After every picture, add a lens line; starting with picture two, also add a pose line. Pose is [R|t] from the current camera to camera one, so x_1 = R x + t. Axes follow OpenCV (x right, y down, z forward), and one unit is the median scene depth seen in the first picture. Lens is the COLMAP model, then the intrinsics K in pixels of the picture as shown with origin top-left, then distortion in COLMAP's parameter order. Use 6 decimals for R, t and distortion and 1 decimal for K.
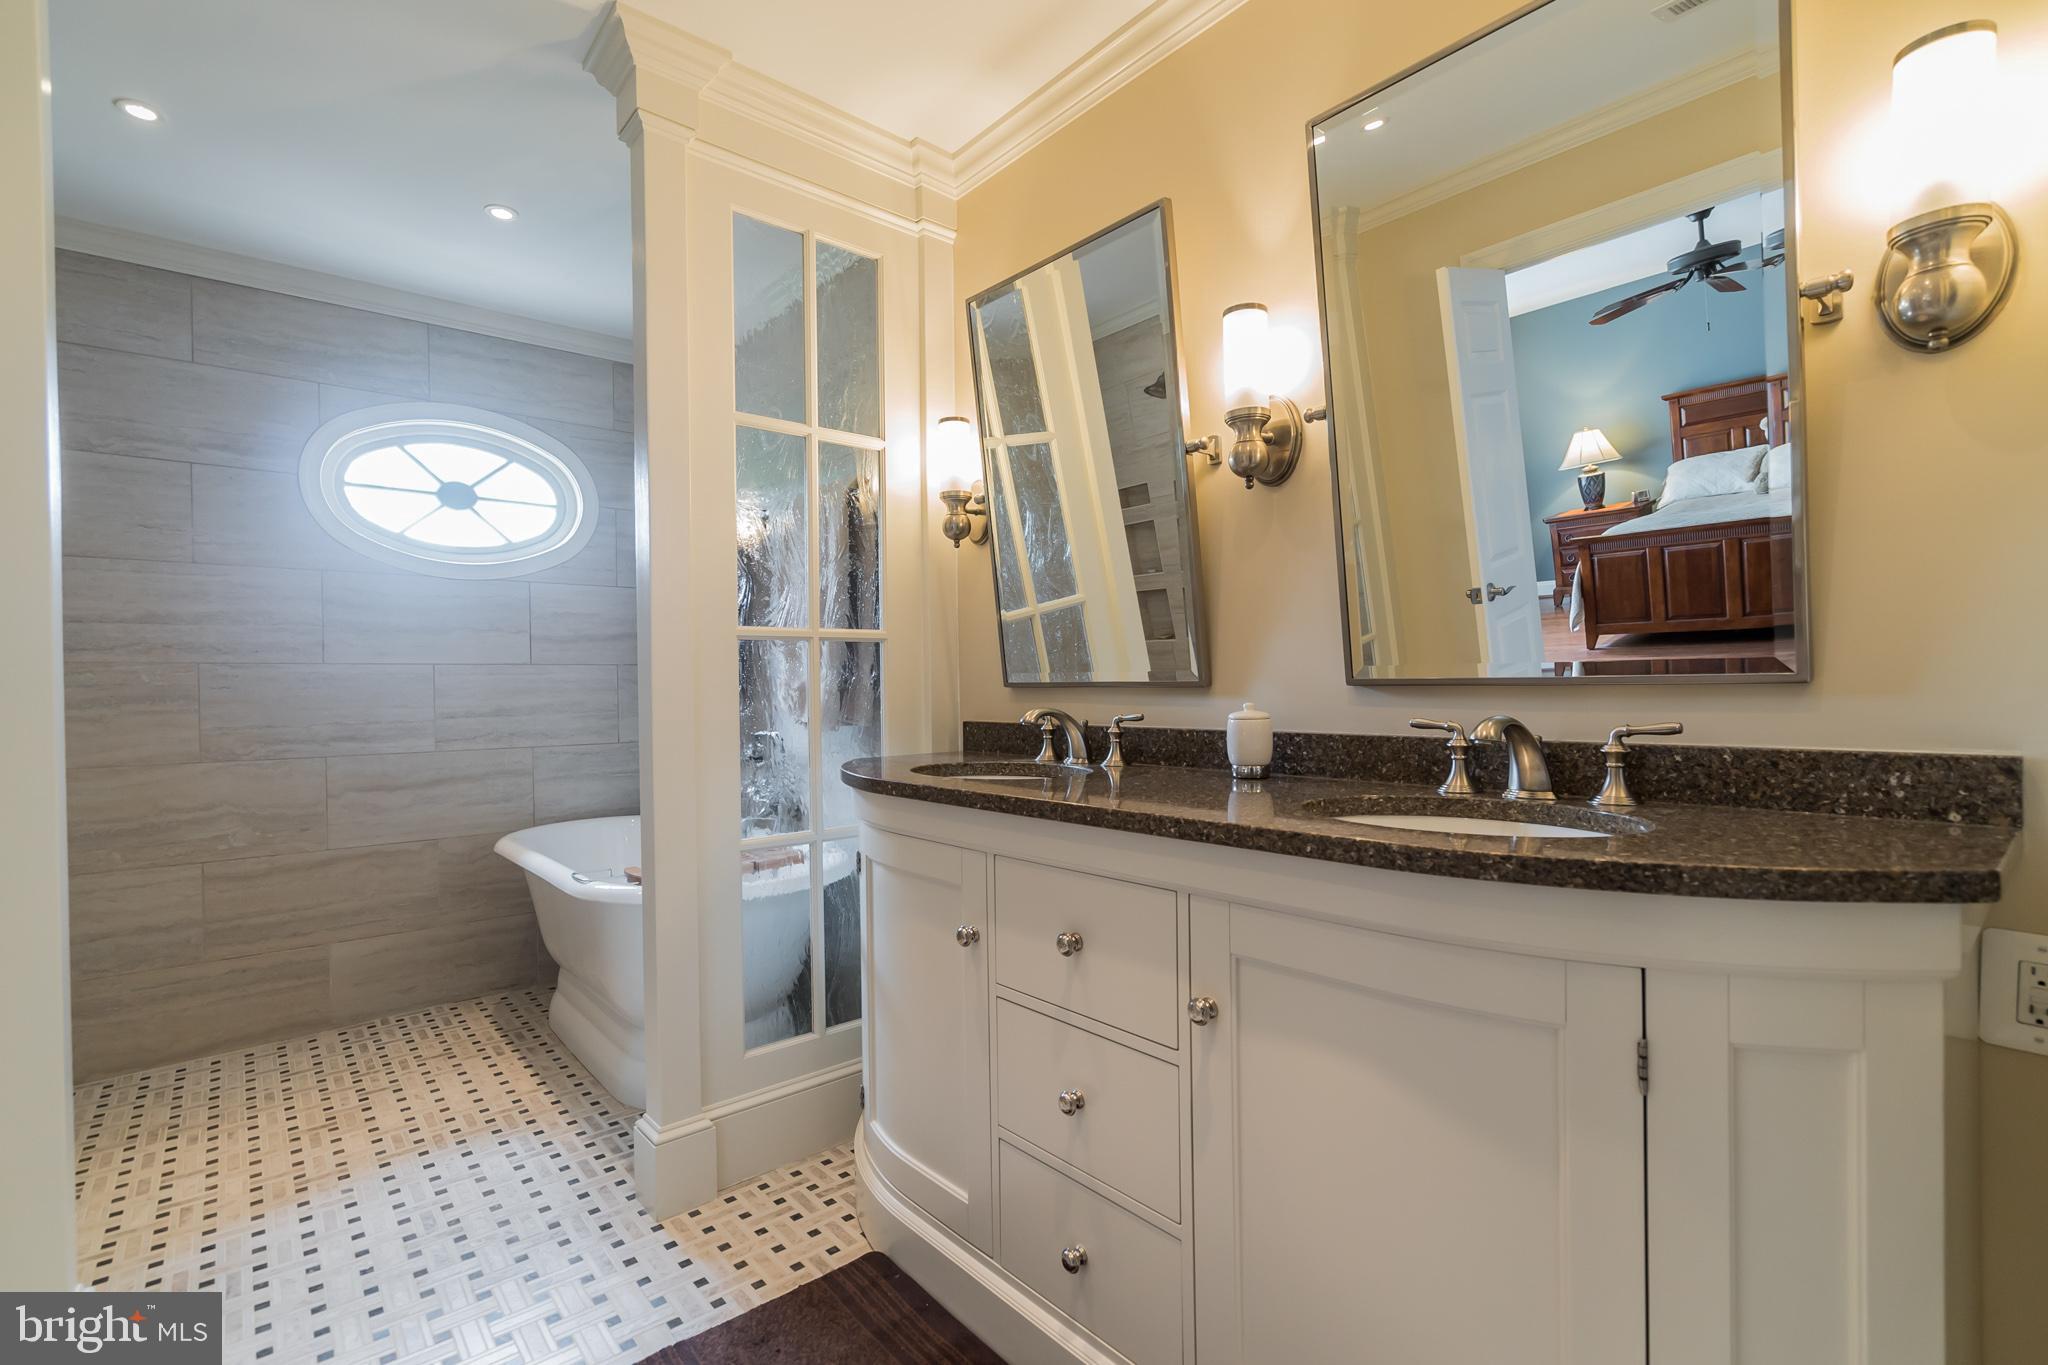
lens RADIAL K [[932.5, 0, 1034.2], [0, 932.5, 692.6], [0, 0, 1]] dist [-0.004729, -0.000089]
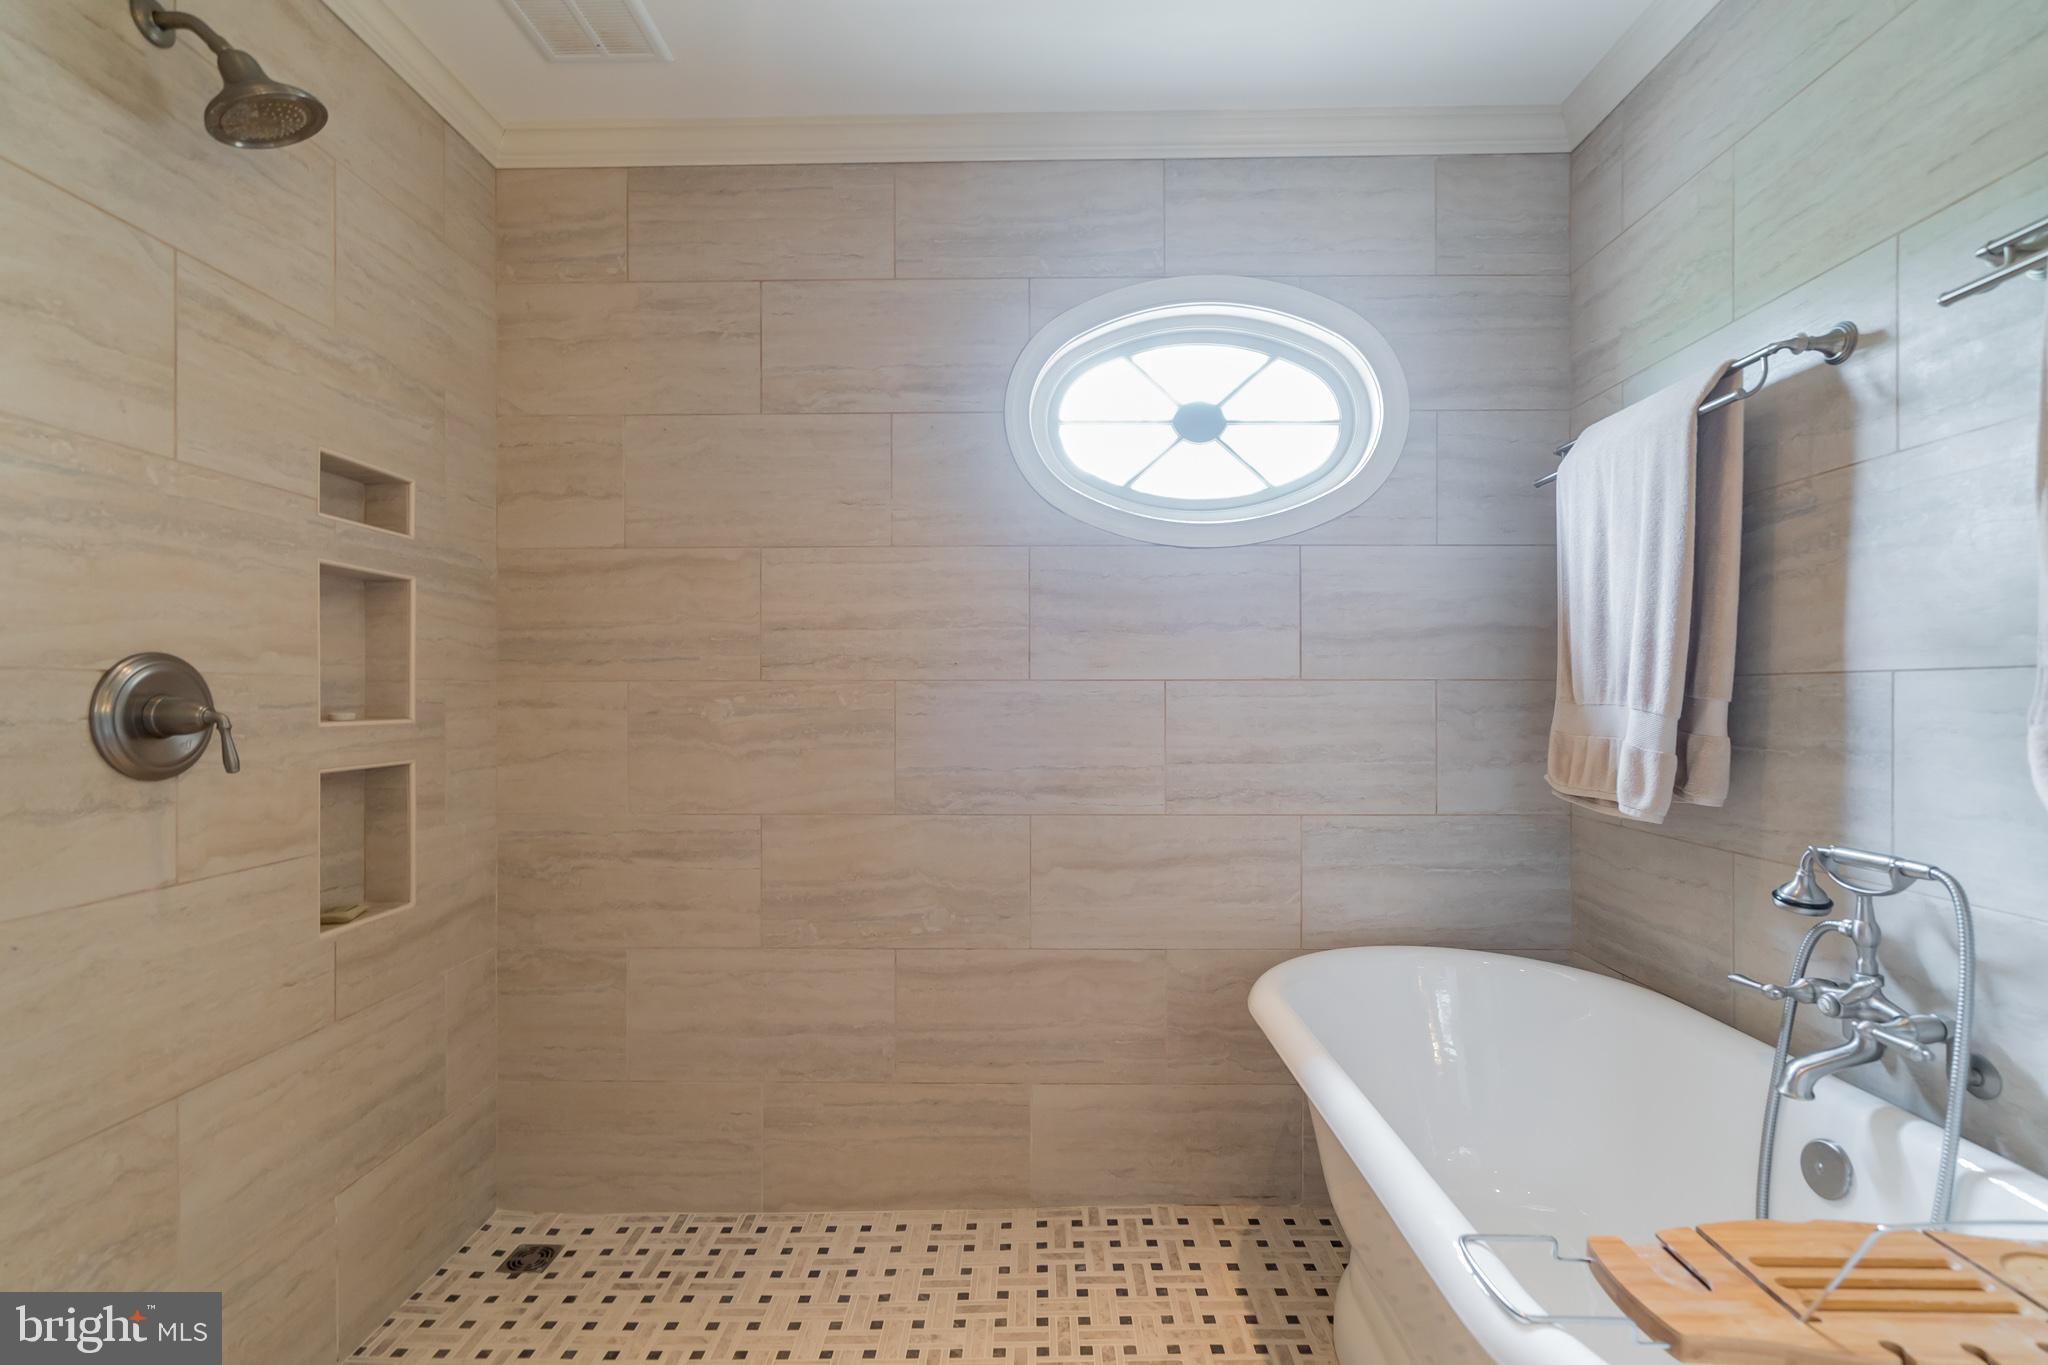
lens RADIAL K [[932.5, 0, 1023.6], [0, 932.5, 694.6], [0, 0, 1]] dist [-0.004729, -0.000089]
pose [[0.746444, 0.012323, -0.665334, -0.307609], [-0.013692, 0.999901, 0.003159, -0.022997], [0.665307, 0.006751, 0.746539, 0.482750]]
